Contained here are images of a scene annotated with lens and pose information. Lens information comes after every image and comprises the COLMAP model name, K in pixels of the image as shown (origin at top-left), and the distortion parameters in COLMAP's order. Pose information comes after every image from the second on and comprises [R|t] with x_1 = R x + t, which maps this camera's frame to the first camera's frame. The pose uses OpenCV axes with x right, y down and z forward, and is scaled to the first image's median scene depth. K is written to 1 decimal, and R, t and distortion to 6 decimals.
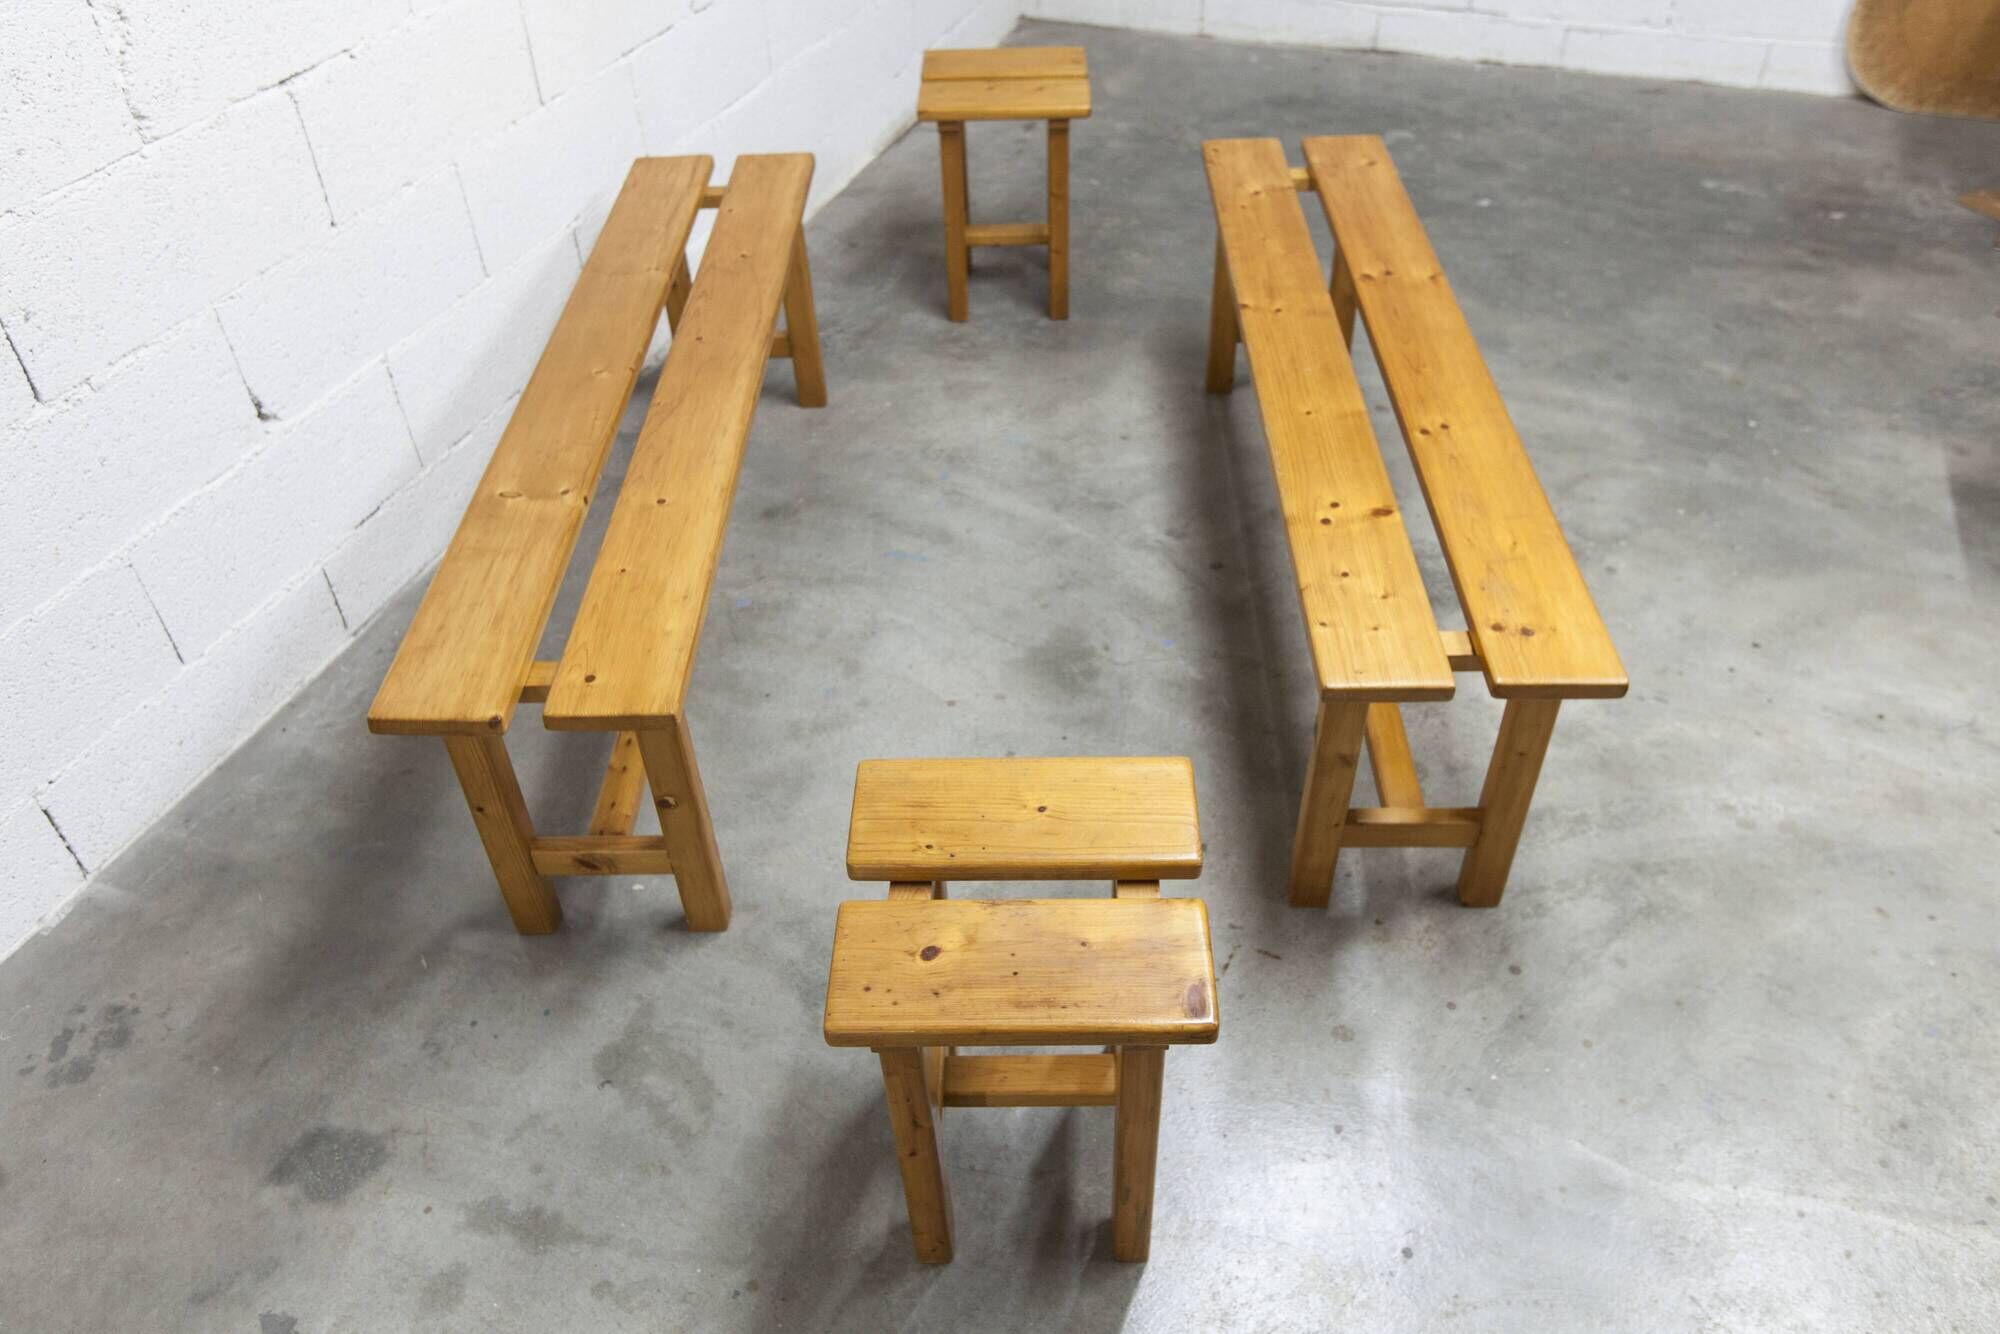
lens RADIAL K [[1446.9, 0, 1028.9], [0, 1446.9, 628.4], [0, 0, 1]] dist [0.010144, -0.001370]
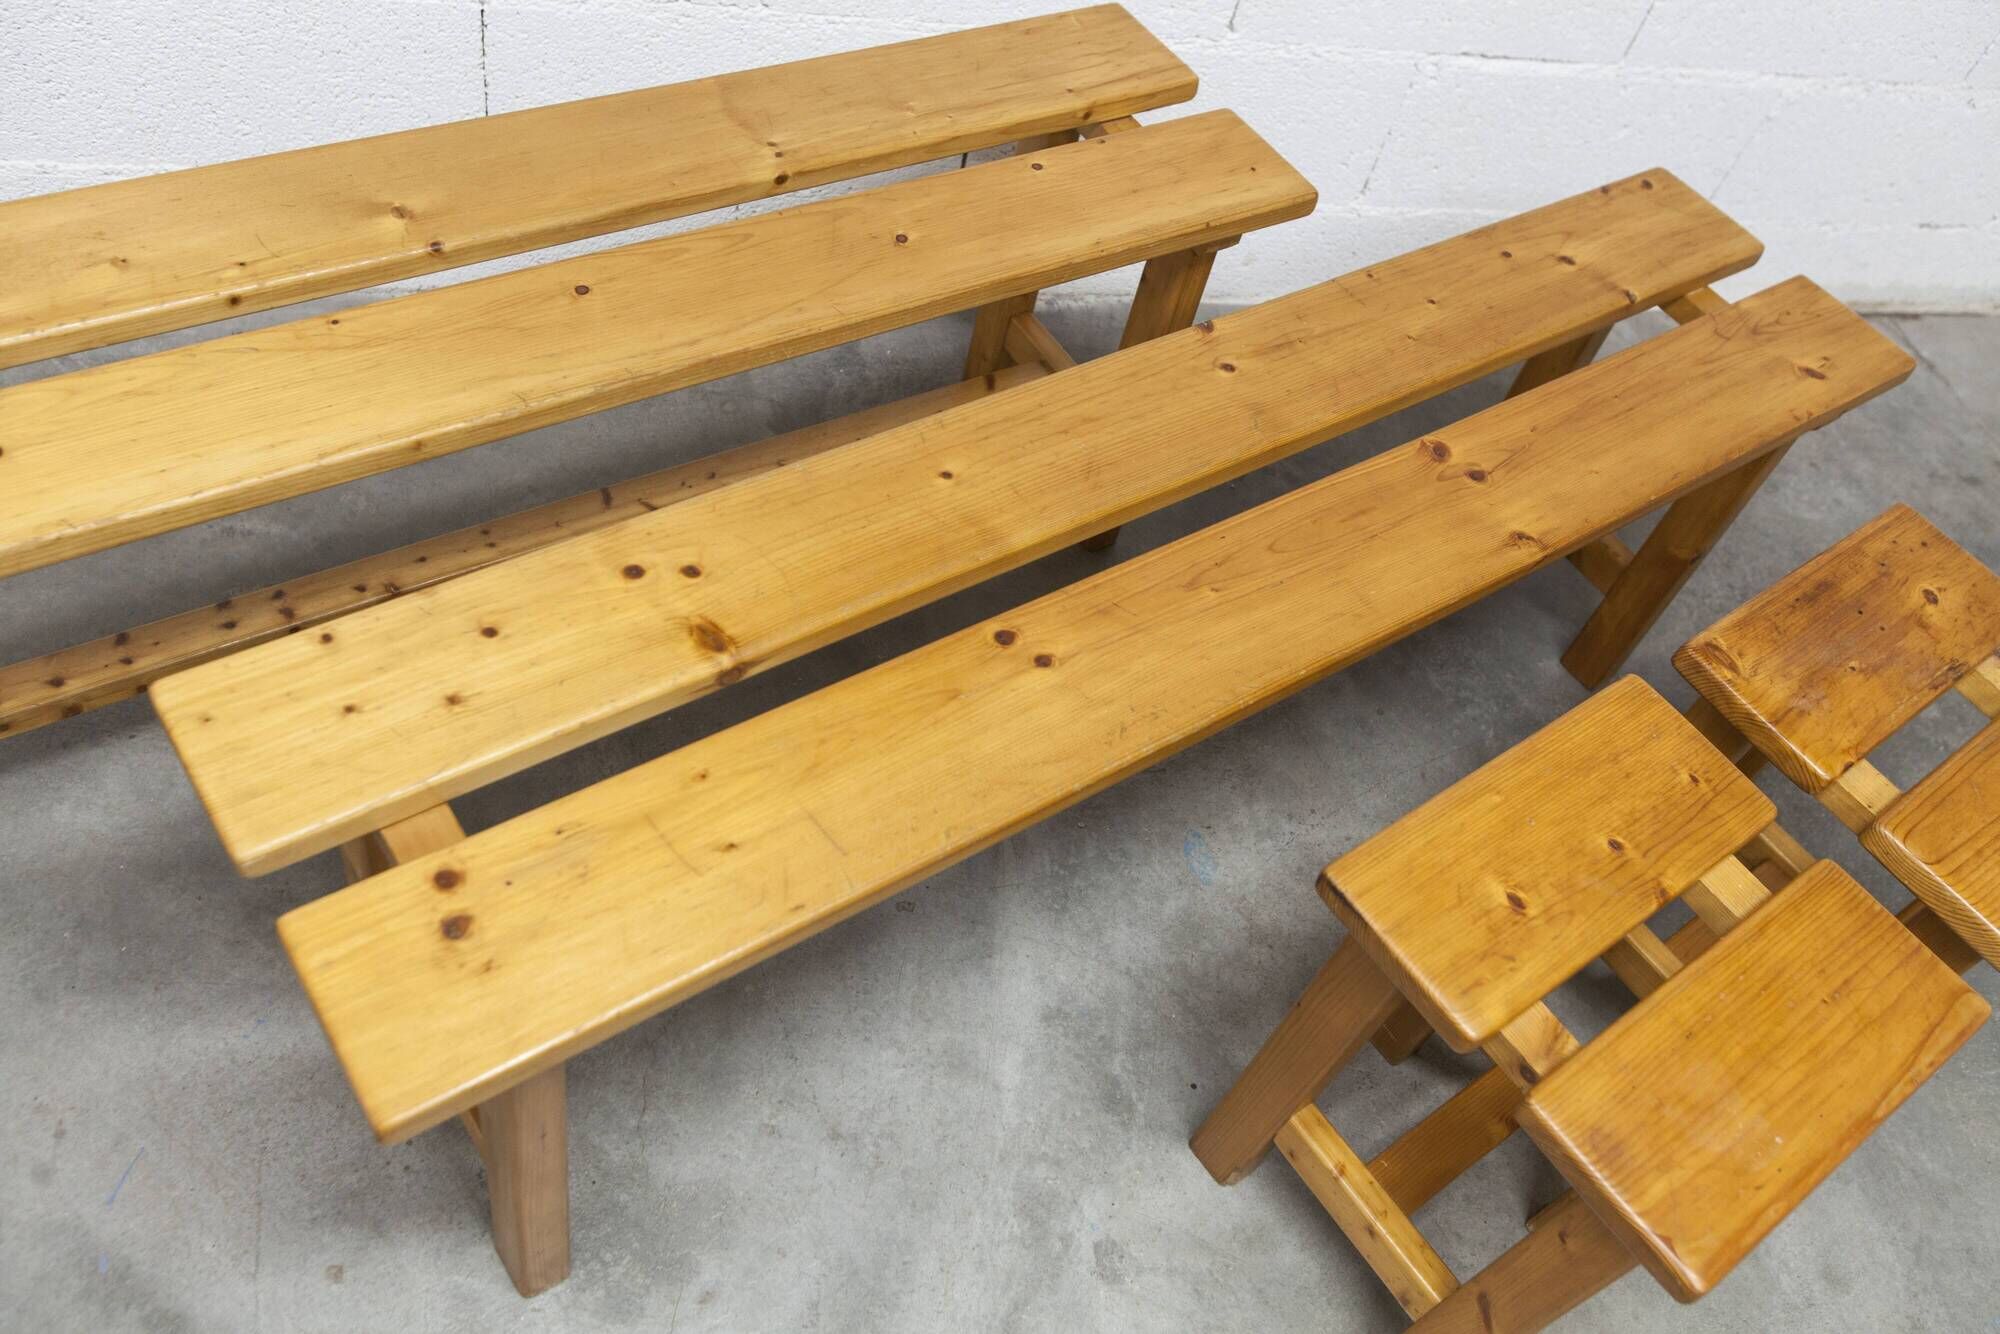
lens RADIAL K [[1653.1, 0, 1001.9], [0, 1653.1, 681.2], [0, 0, 1]] dist [0.000511, -0.000827]
pose [[0.527208, 0.739510, -0.418541, 0.197488], [-0.692216, 0.659441, 0.293212, -0.379062], [0.492837, 0.135137, 0.859564, 0.578667]]
